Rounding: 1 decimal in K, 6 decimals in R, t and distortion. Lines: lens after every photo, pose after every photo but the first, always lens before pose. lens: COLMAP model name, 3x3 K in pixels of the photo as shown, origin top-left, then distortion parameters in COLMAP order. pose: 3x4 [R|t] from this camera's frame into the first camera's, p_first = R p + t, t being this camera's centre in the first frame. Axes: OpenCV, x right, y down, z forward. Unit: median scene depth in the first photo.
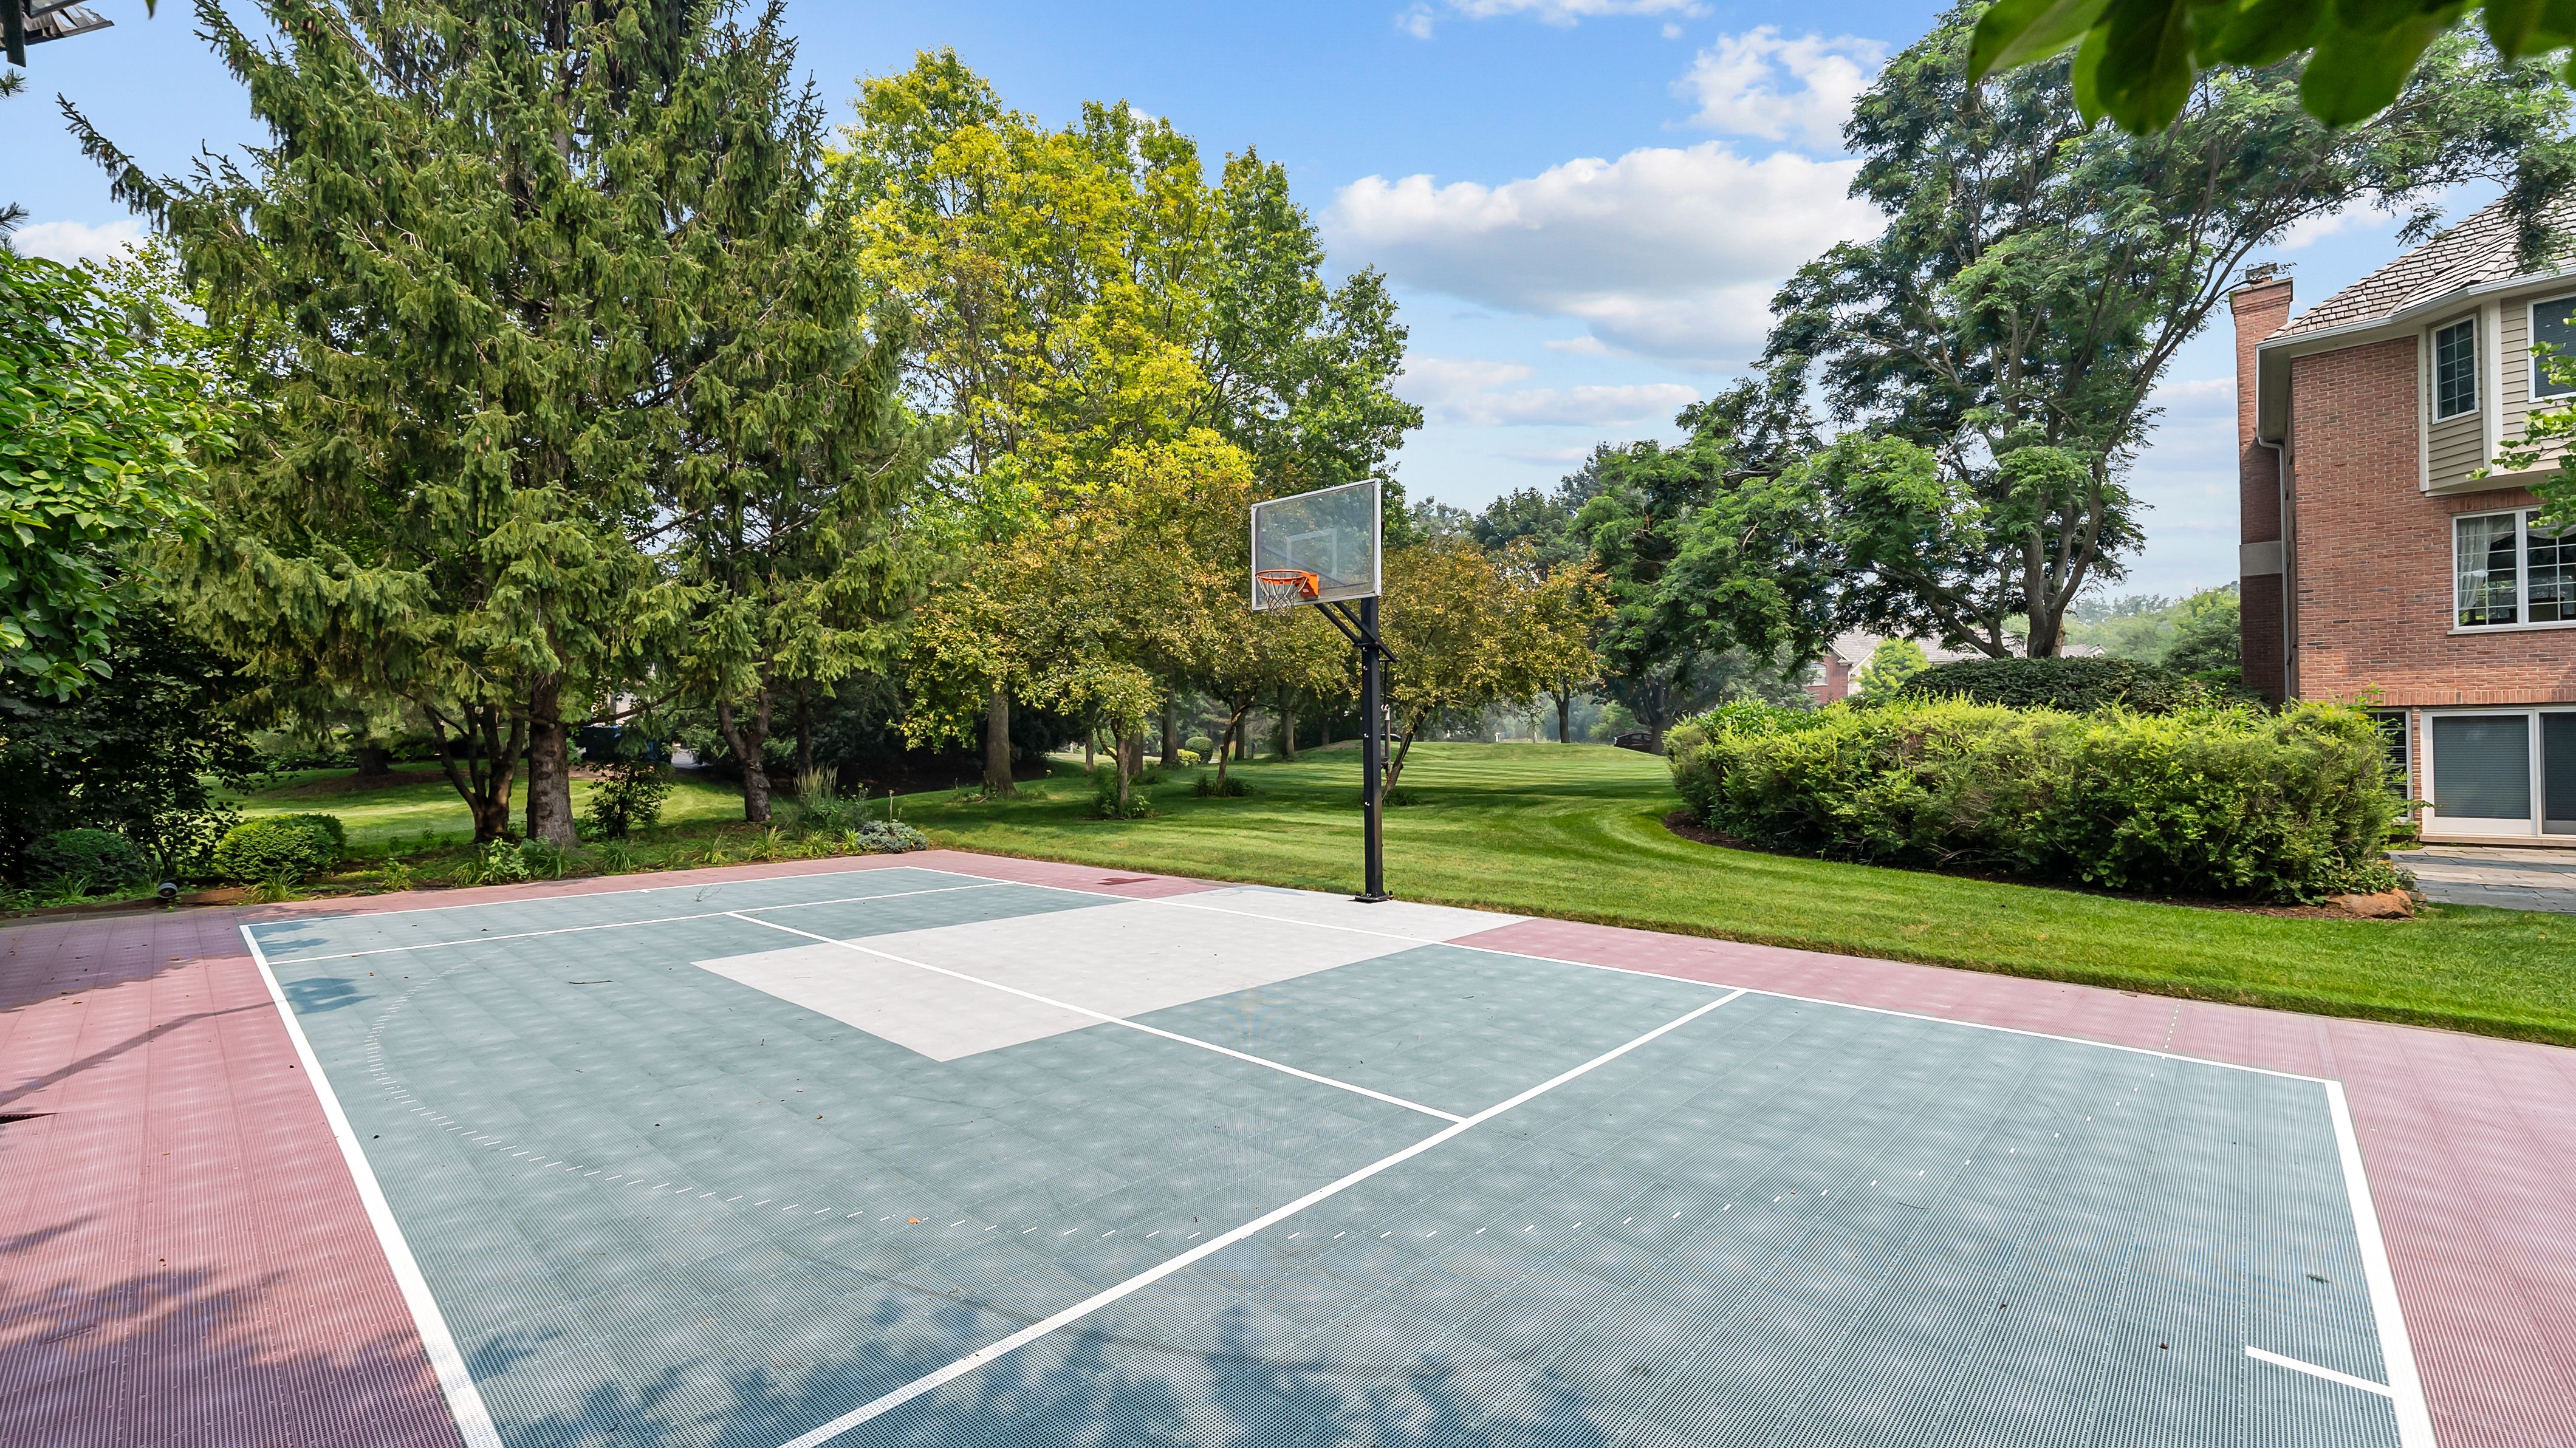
lens RADIAL K [[1044.7, 0, 1281.7], [0, 1044.7, 733.9], [0, 0, 1]] dist [0.000804, 0.000150]
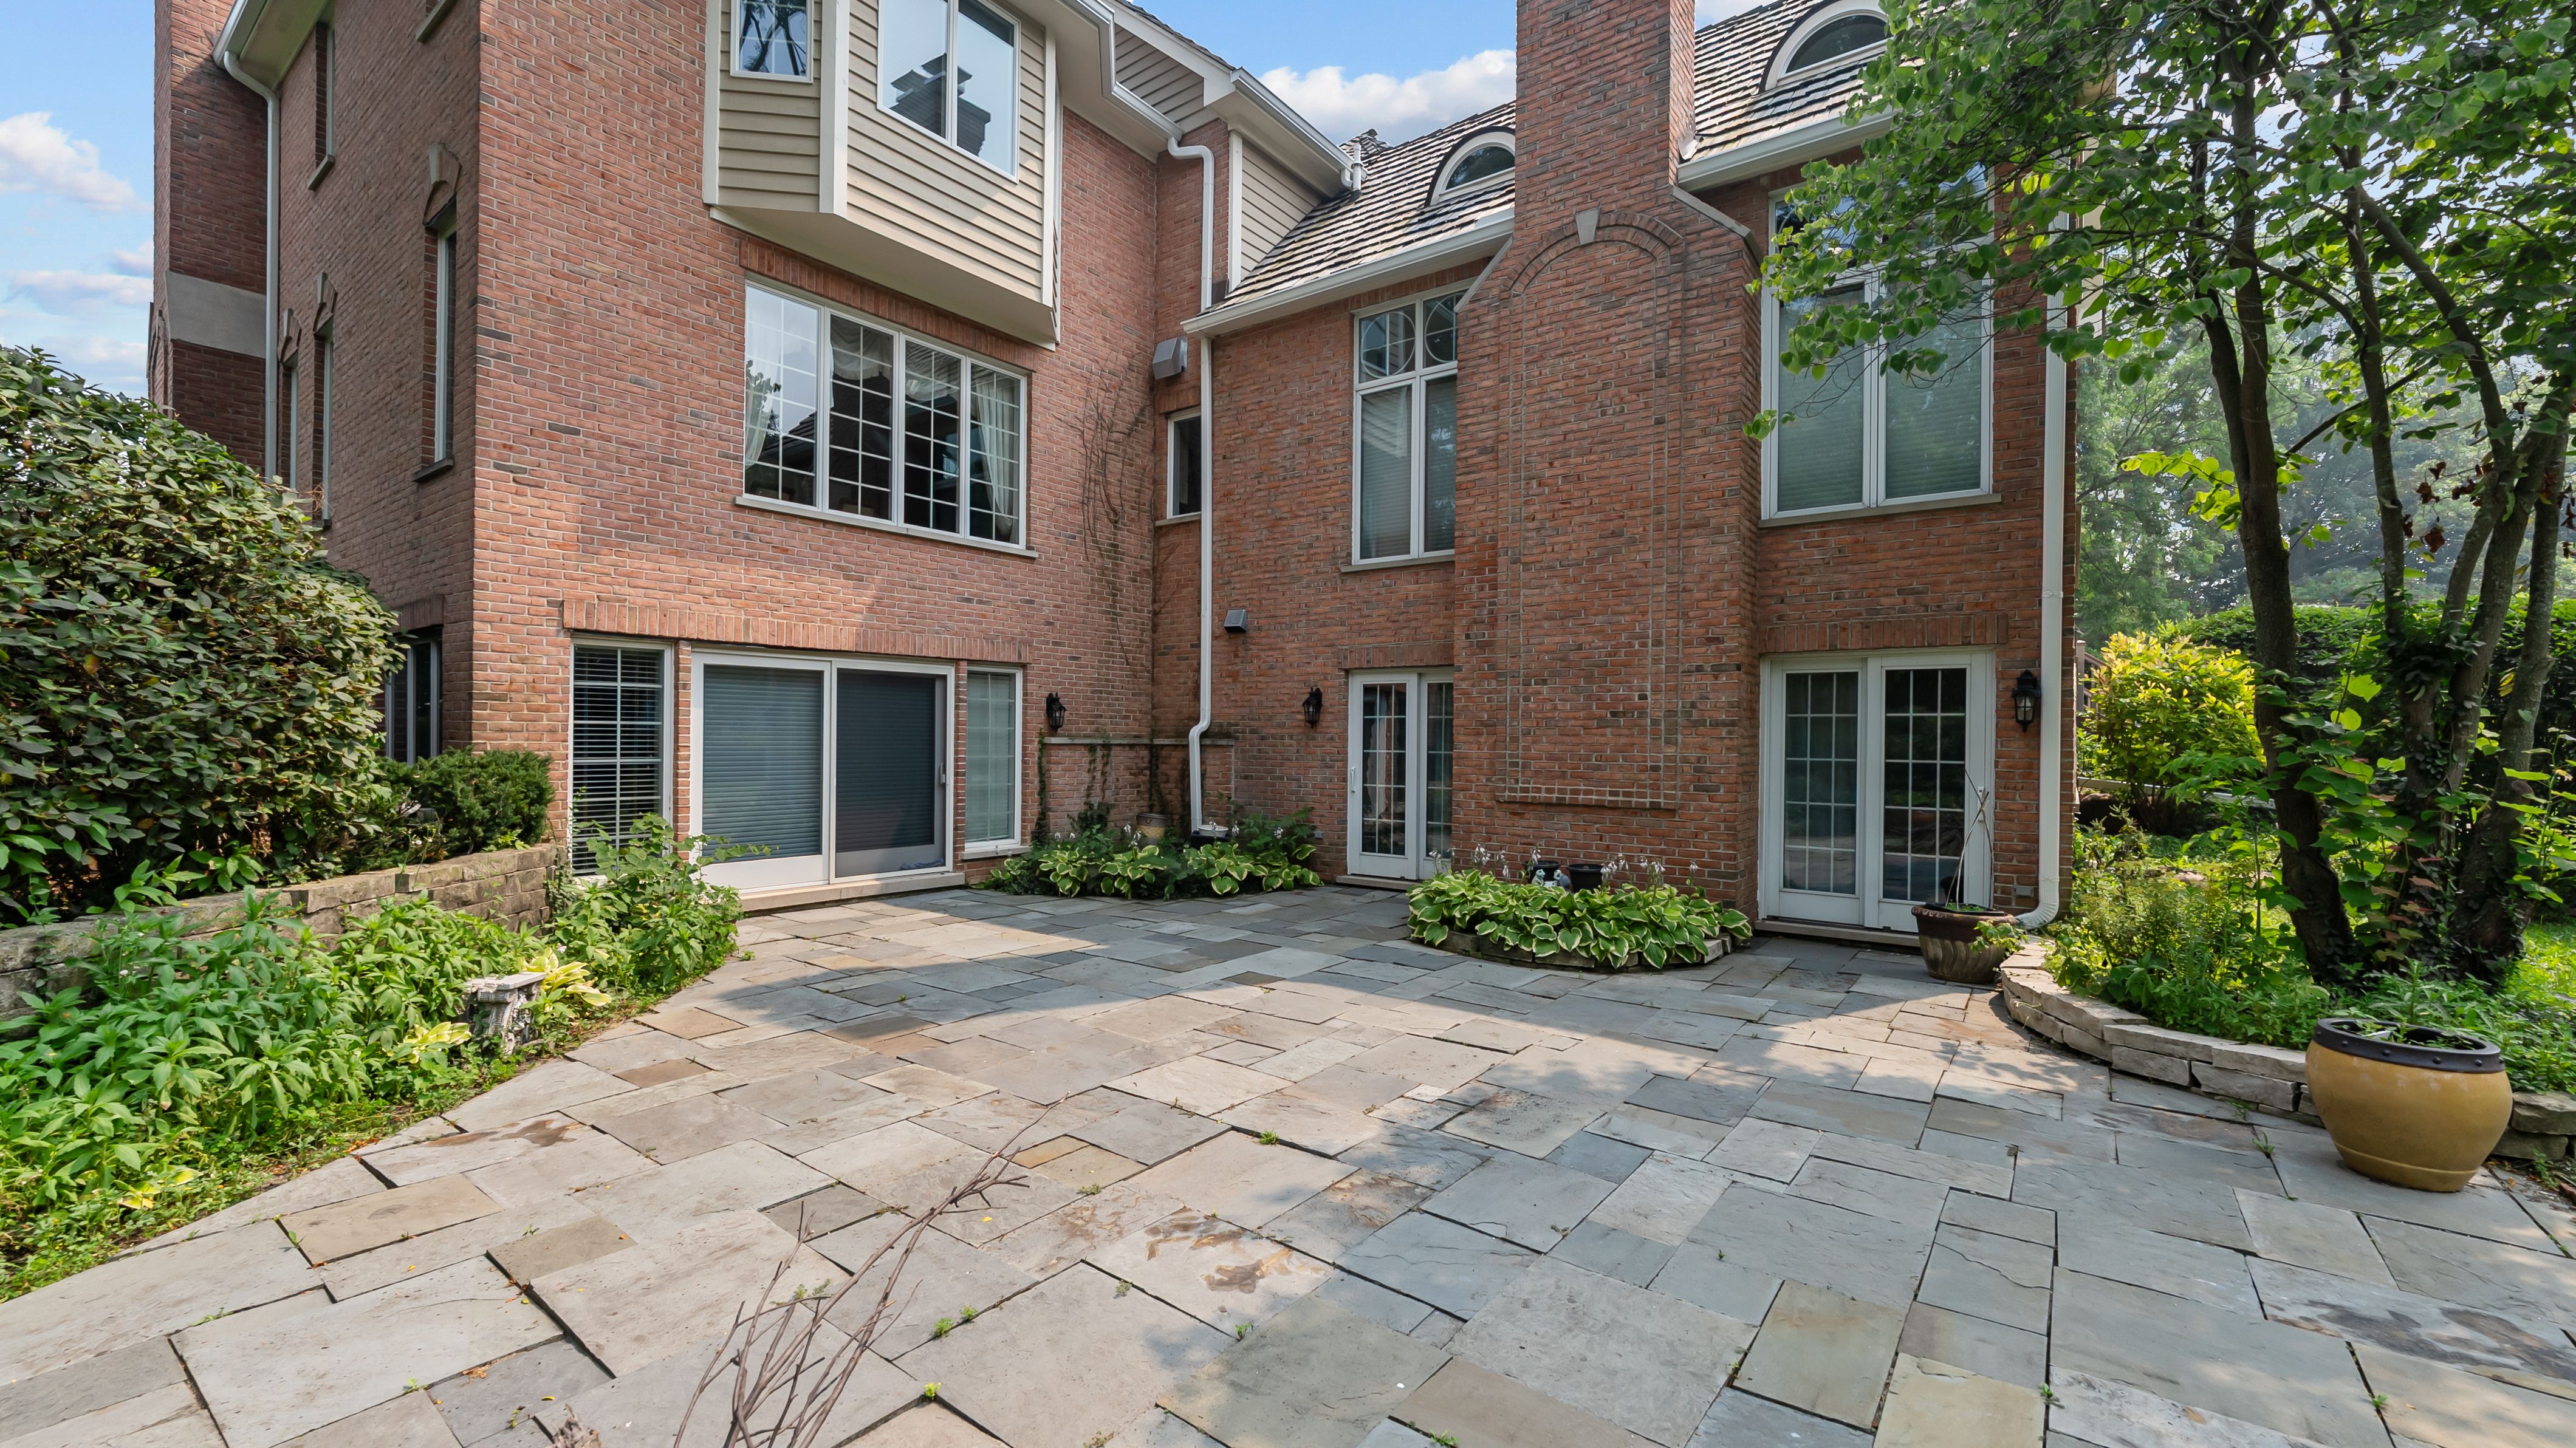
lens RADIAL K [[1044.7, 0, 1281.7], [0, 1044.7, 733.9], [0, 0, 1]] dist [0.000804, 0.000150]
pose [[-0.105956, 0.008918, 0.994331, 0.578407], [-0.028286, 0.999528, -0.011979, 0.014841], [-0.993968, -0.029395, -0.105654, 0.778168]]
